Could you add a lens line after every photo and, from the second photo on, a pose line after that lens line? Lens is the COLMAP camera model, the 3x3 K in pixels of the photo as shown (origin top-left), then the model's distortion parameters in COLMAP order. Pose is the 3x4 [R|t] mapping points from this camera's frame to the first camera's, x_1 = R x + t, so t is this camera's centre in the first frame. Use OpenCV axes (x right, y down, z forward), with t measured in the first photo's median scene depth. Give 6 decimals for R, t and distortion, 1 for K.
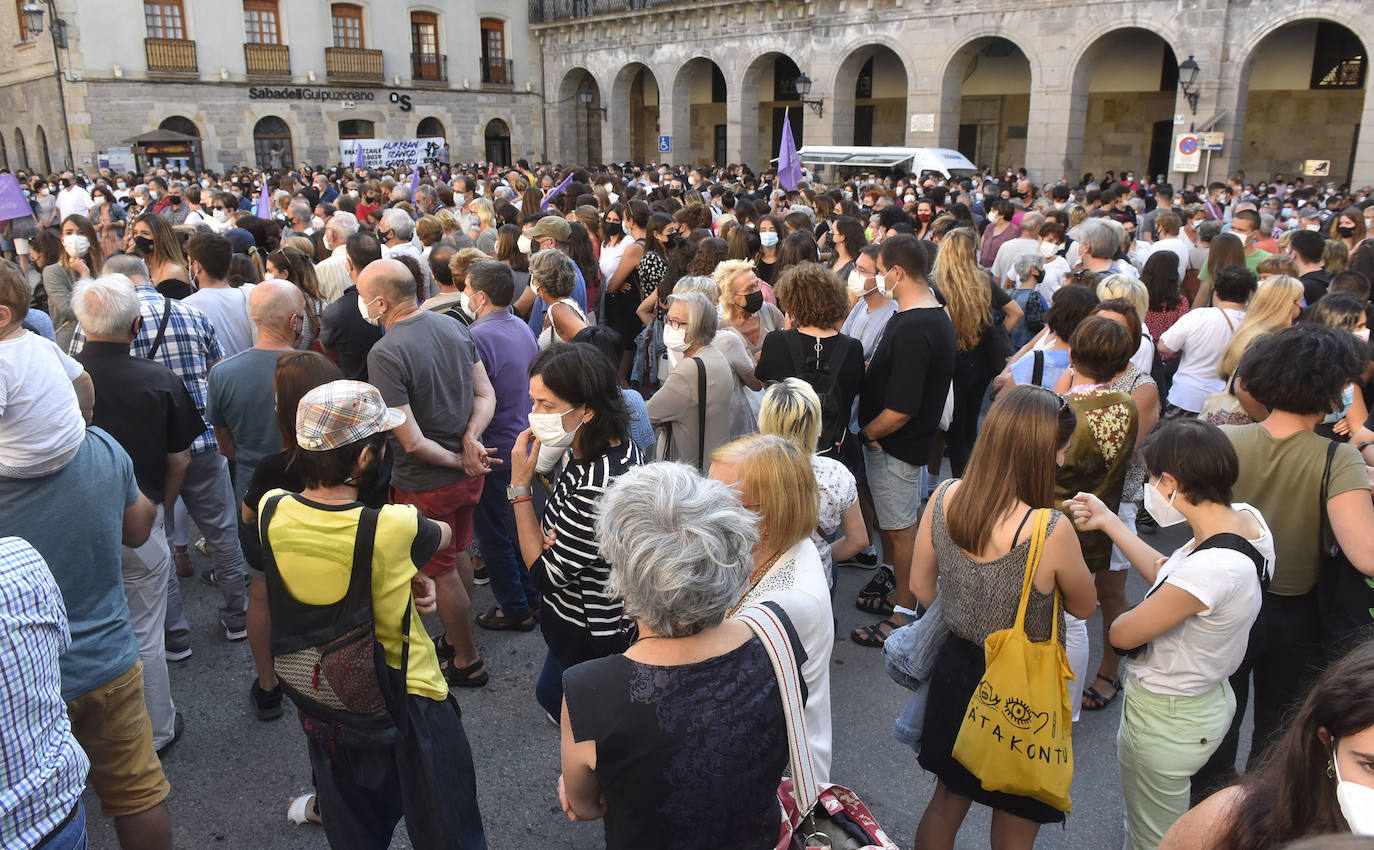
lens RADIAL K [[927.9, 0, 689.9], [0, 927.9, 399.6], [0, 0, 1]] dist [-0.052089, -0.002524]
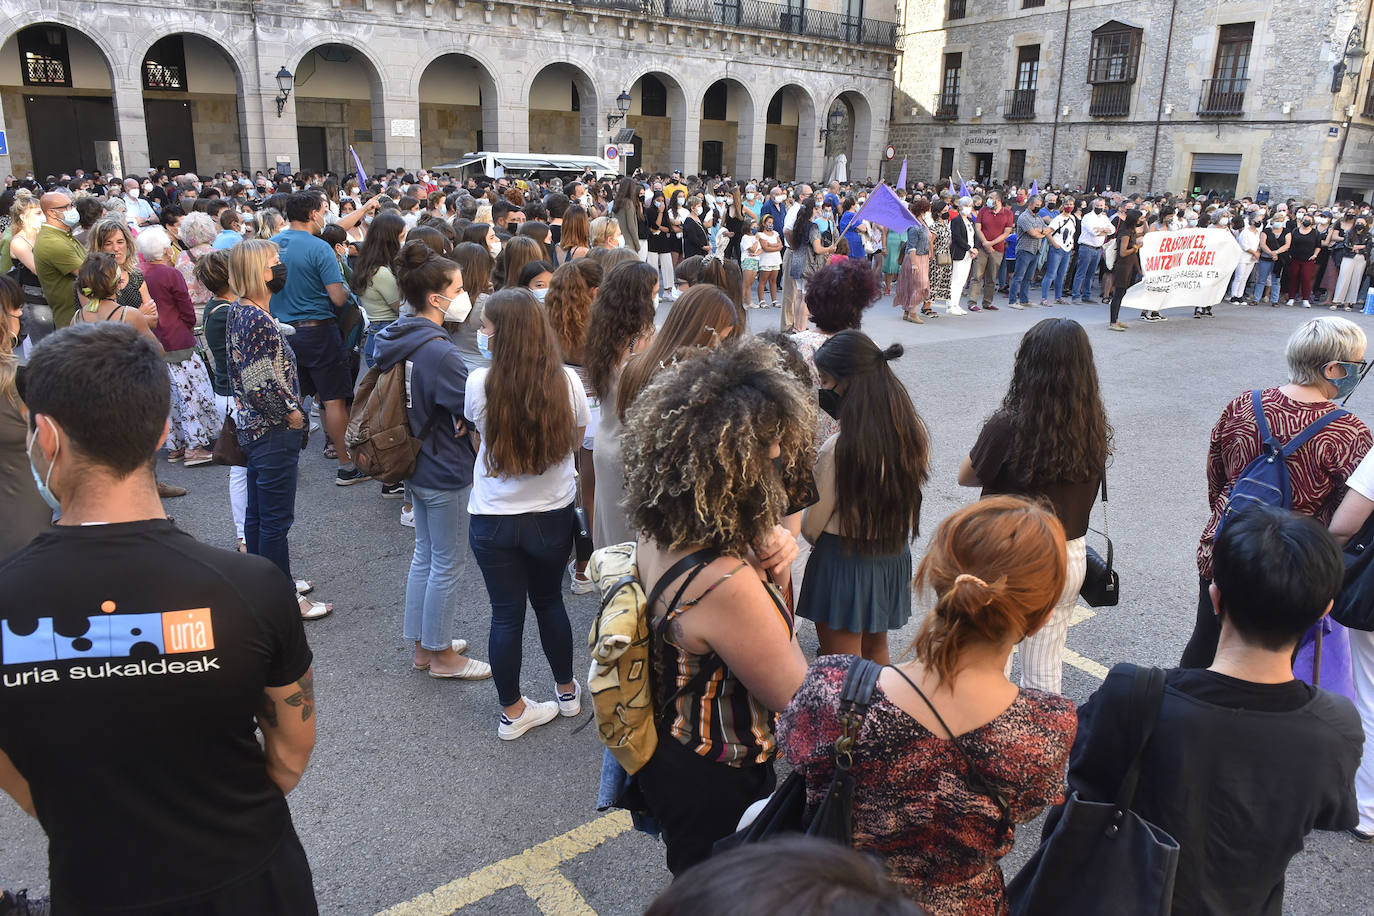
lens RADIAL K [[942.1, 0, 687.0], [0, 942.1, 458.0], [0, 0, 1]] dist [-0.049108, -0.002571]
pose [[0.202562, -0.291859, 0.934766, -0.677751], [0.232695, 0.941559, 0.243555, -0.111511], [-0.951221, 0.168180, 0.258638, 0.413485]]
